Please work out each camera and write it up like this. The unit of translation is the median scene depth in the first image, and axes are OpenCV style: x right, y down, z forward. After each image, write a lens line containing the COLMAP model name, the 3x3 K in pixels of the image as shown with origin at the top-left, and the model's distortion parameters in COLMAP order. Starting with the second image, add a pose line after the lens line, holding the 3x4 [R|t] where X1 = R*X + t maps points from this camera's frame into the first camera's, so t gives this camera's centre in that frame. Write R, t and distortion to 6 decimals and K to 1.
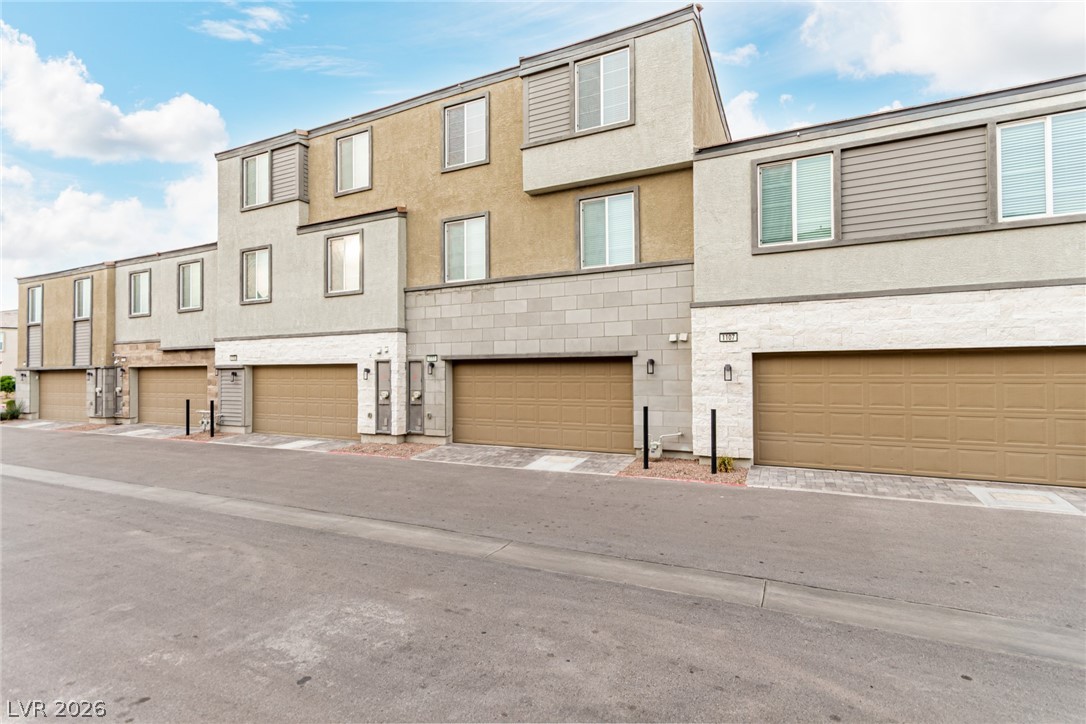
lens RADIAL K [[505.5, 0, 548.5], [0, 505.5, 367.0], [0, 0, 1]] dist [0.009868, -0.000284]
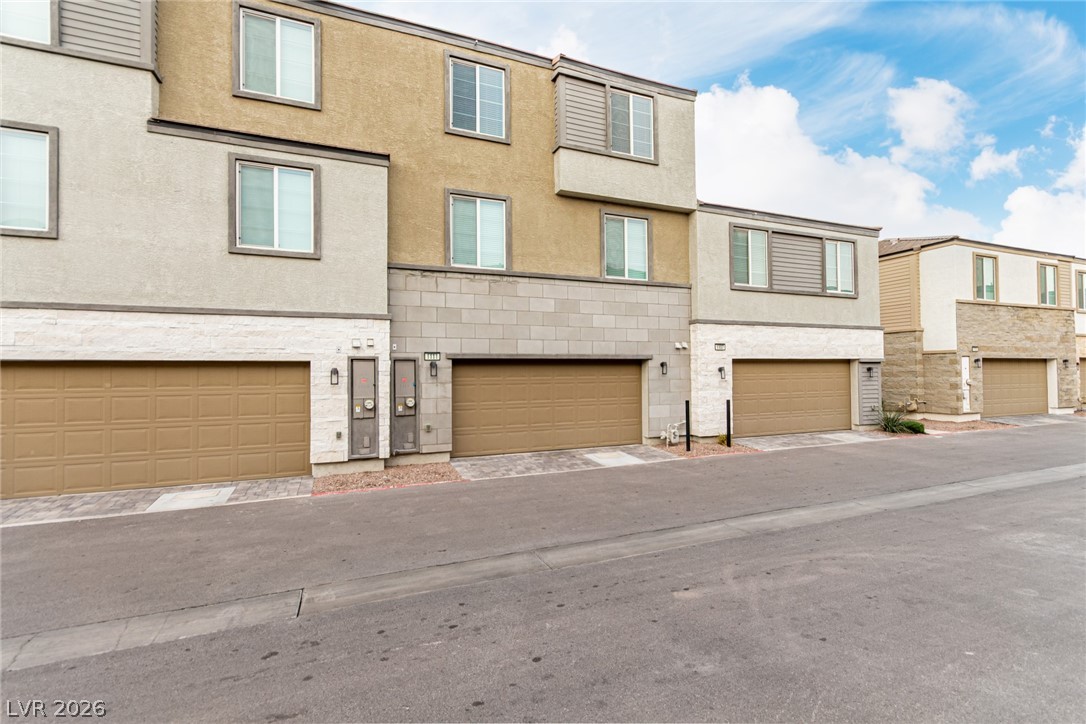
lens RADIAL K [[505.5, 0, 548.5], [0, 505.5, 367.0], [0, 0, 1]] dist [0.009868, -0.000284]
pose [[0.657990, 0.010072, 0.752959, -0.790768], [-0.001869, 0.999929, -0.011742, 0.009799], [-0.753024, 0.006318, 0.657963, 0.365309]]
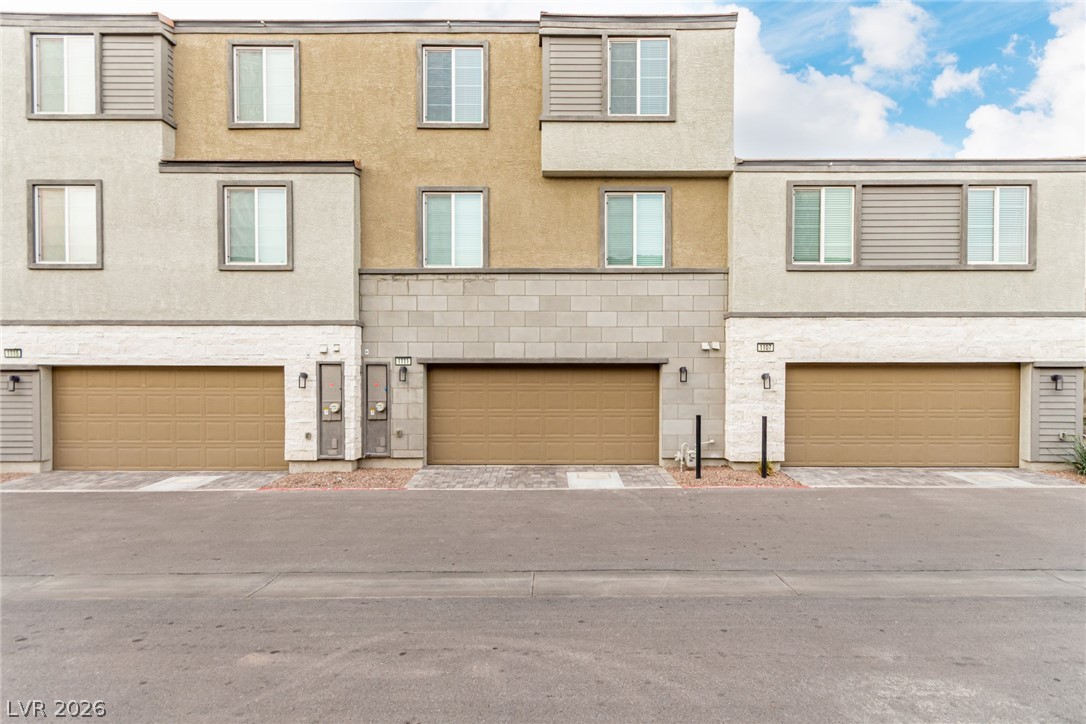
lens RADIAL K [[511.9, 0, 550.9], [0, 511.9, 388.4], [0, 0, 1]] dist [0.009779, -0.000967]
pose [[0.900465, -0.000973, 0.434928, -0.411253], [-0.010426, 0.999662, 0.023820, 0.004531], [-0.434804, -0.025984, 0.900150, 0.190421]]
